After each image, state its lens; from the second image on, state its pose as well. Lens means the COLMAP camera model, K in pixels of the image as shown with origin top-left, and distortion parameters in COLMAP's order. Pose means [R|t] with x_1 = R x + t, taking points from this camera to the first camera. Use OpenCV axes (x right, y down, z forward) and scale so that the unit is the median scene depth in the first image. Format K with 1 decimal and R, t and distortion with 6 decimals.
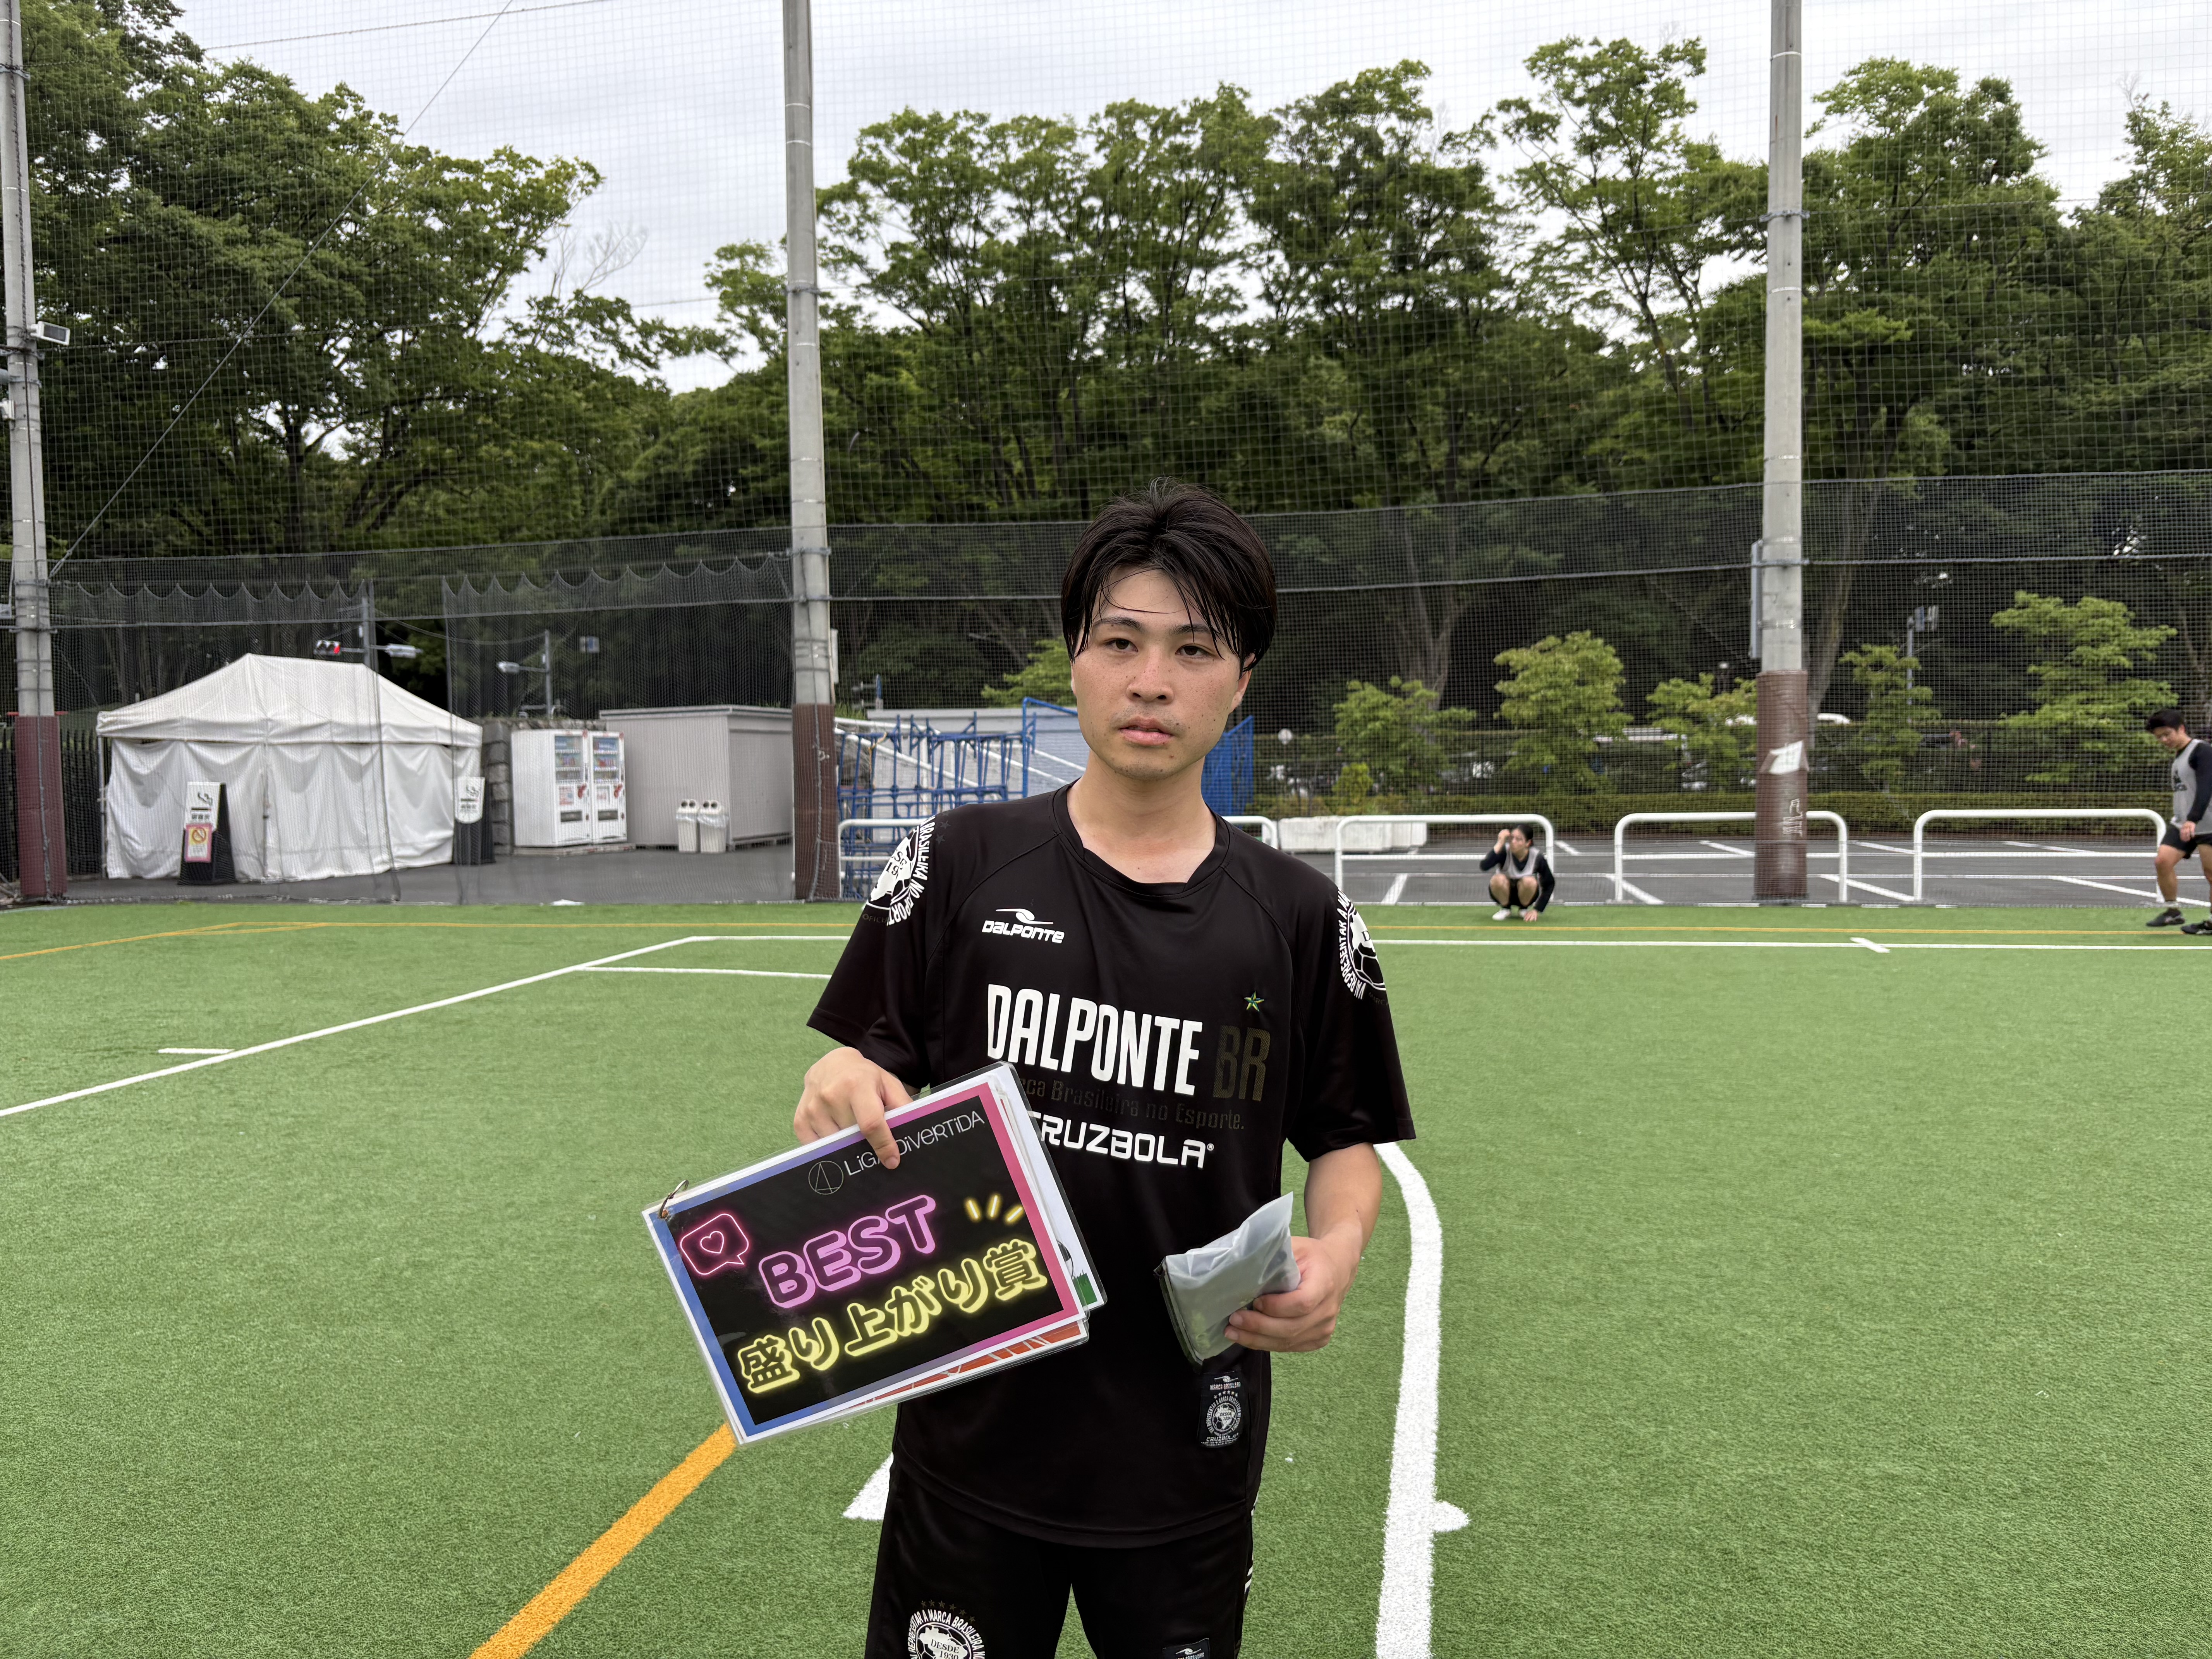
lens RADIAL K [[1708.9, 0, 1112.9], [0, 1708.9, 810.6], [0, 0, 1]] dist [0.028878, -0.016714]
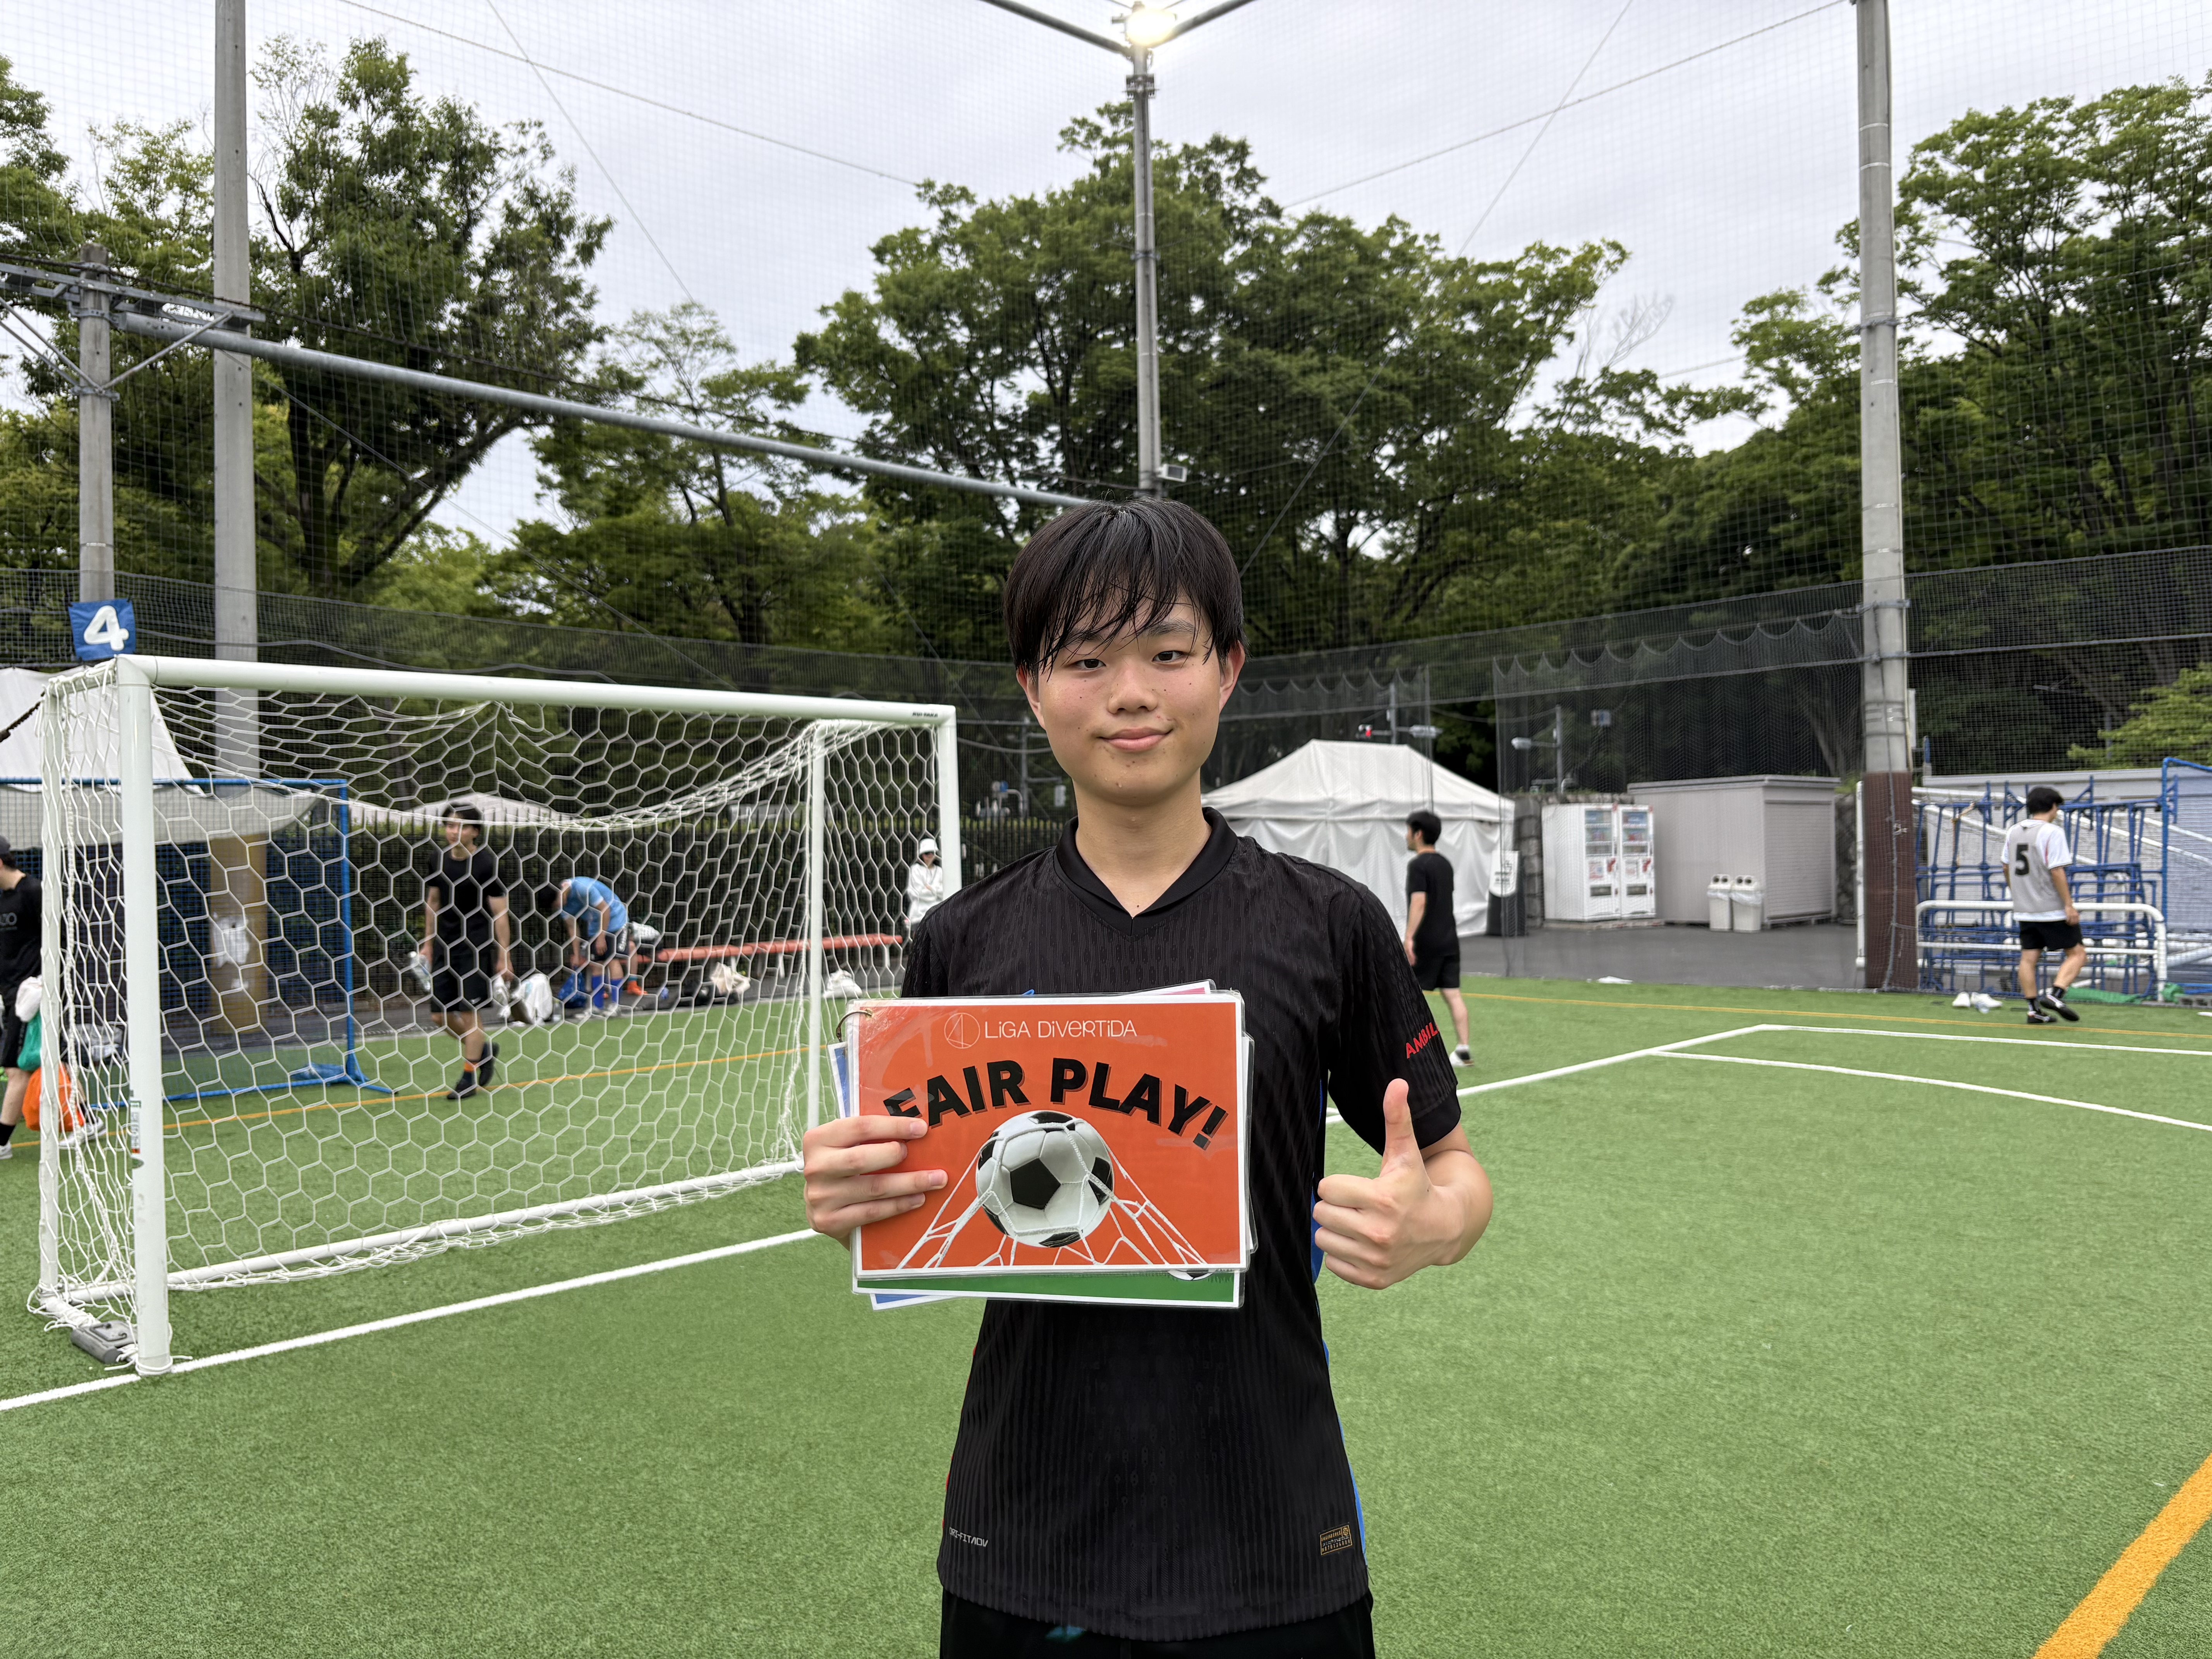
lens RADIAL K [[1708.9, 0, 1110.4], [0, 1708.9, 820.9], [0, 0, 1]] dist [0.028878, -0.016714]
pose [[0.842481, -0.007824, -0.538669, -0.018489], [-0.011739, 0.999391, -0.032875, -0.001182], [0.538598, 0.034020, 0.841876, 0.006675]]
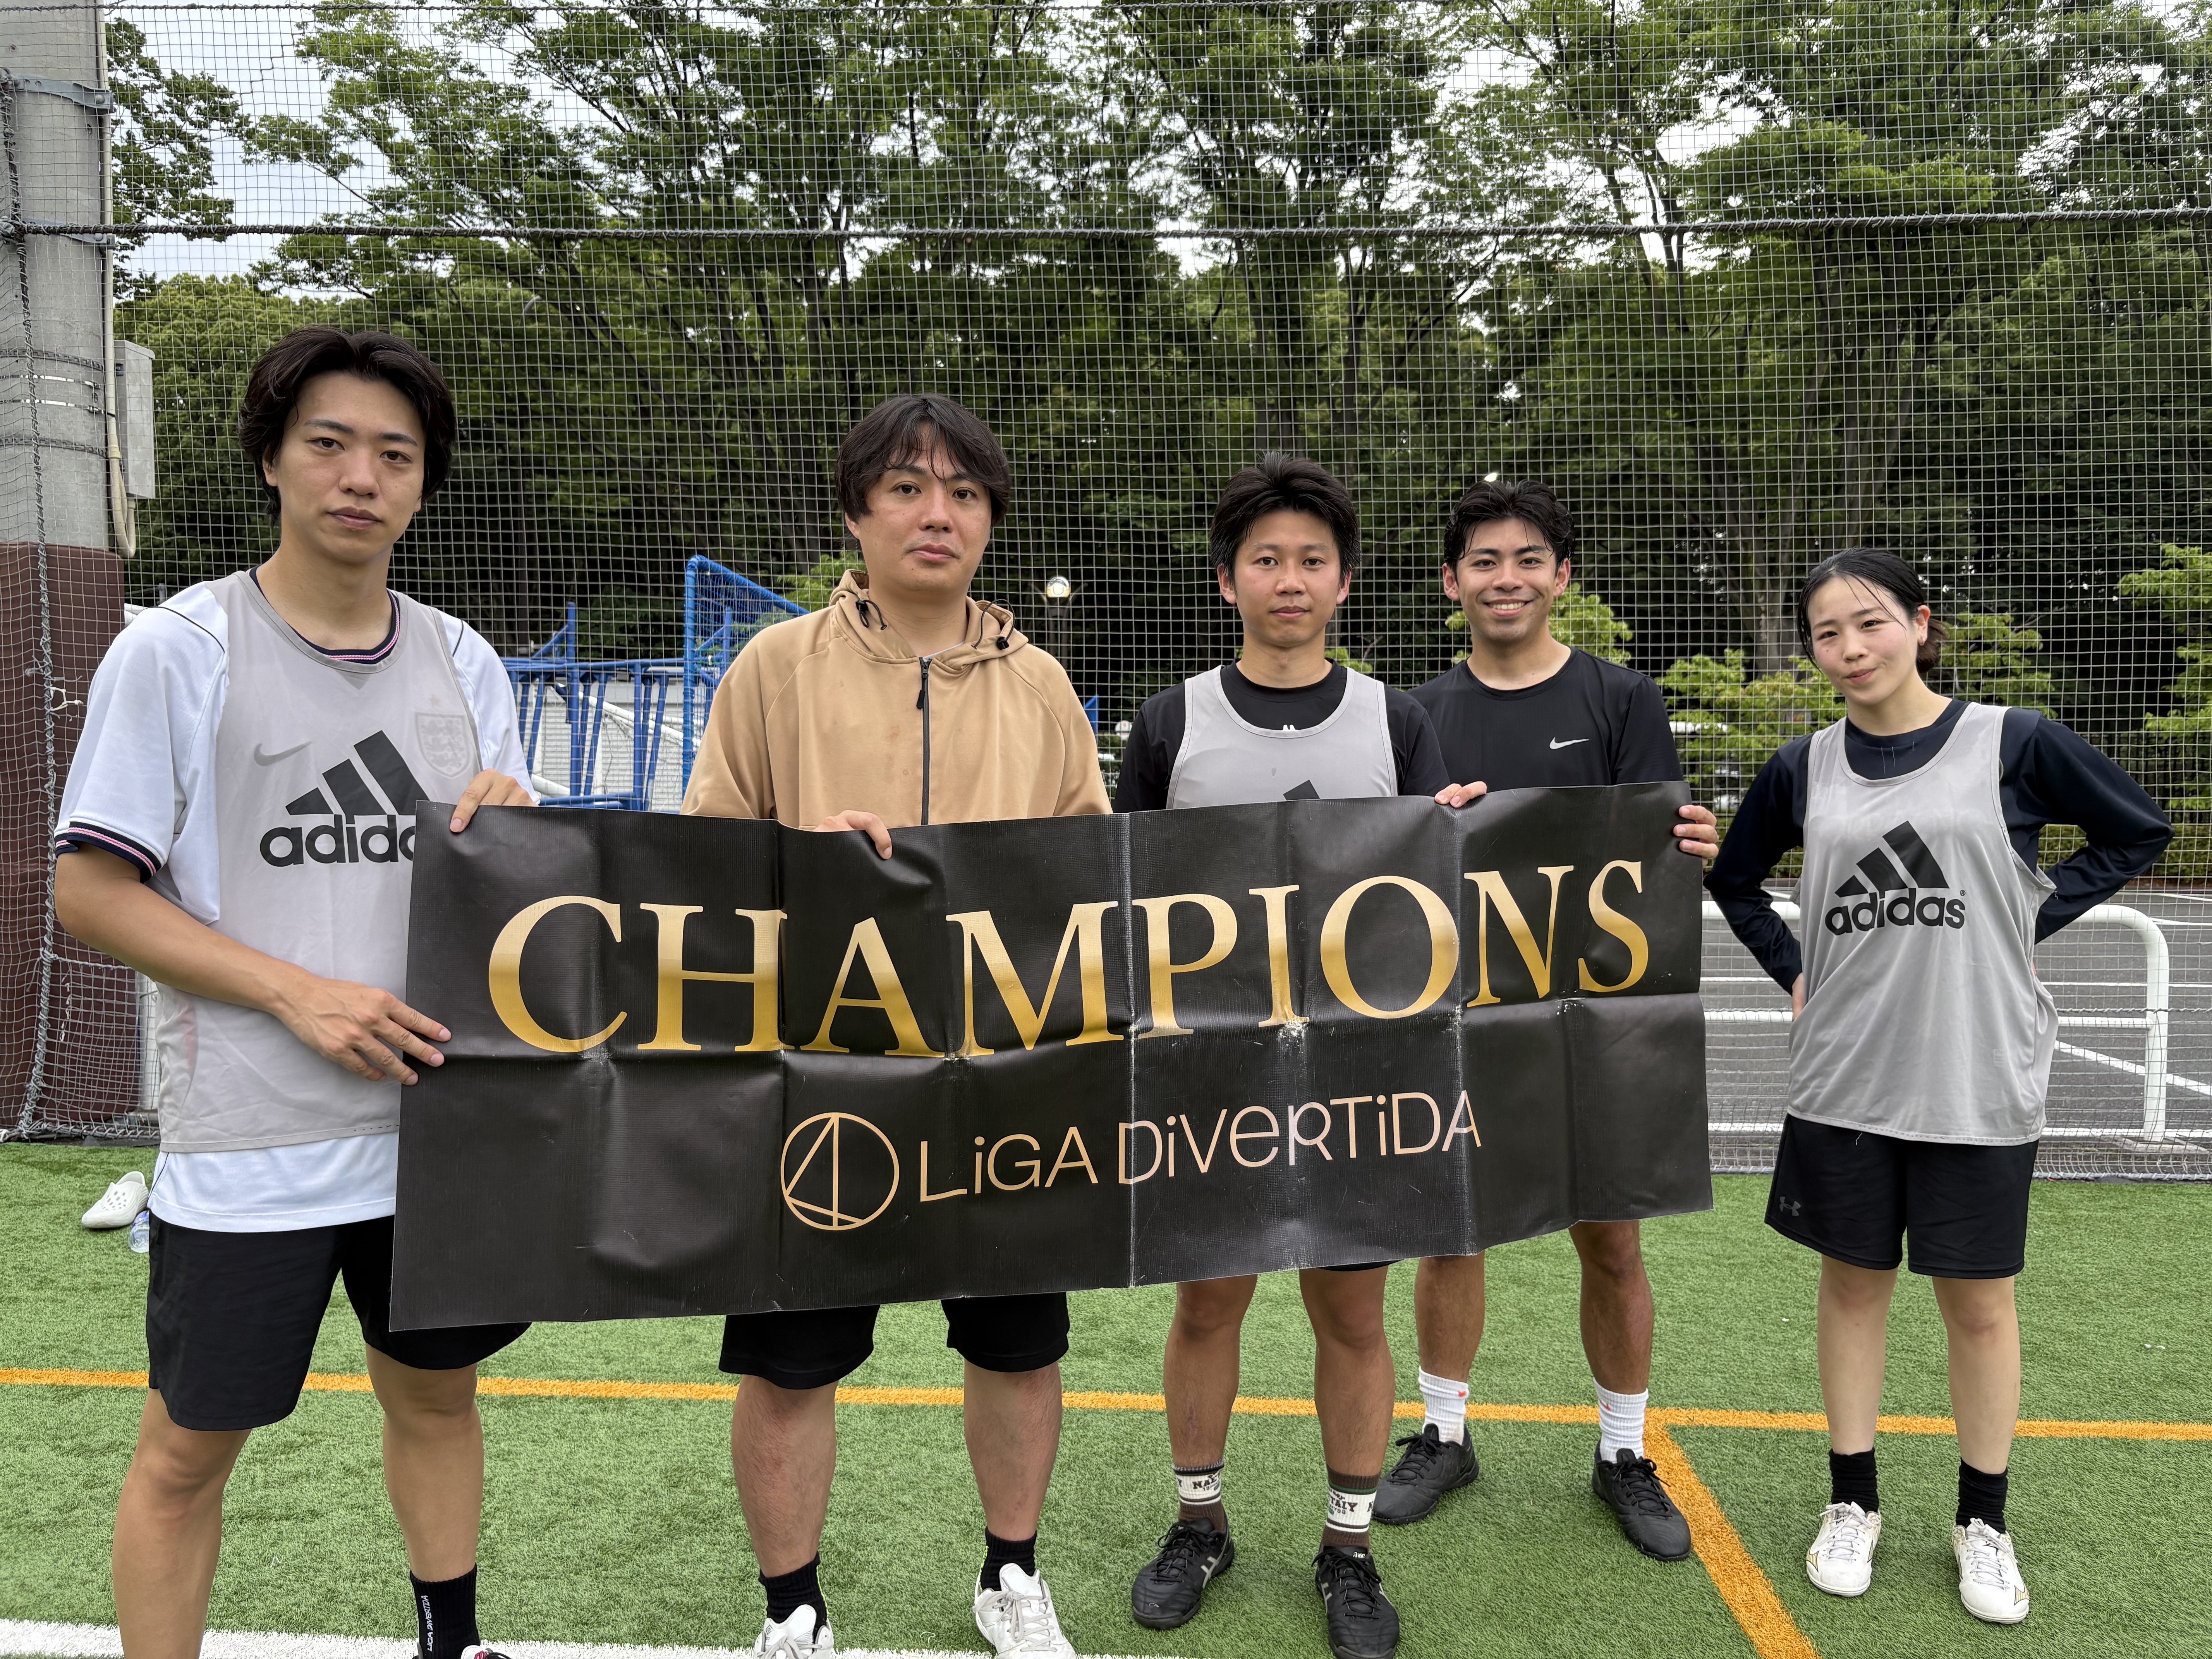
lens RADIAL K [[1708.9, 0, 1115.6], [0, 1708.9, 822.7], [0, 0, 1]] dist [0.028878, -0.016714]
pose [[0.989746, 0.015272, 0.142019, -0.007875], [-0.015916, 0.999868, 0.003401, -0.007248], [-0.141949, -0.005627, 0.989858, 0.362683]]
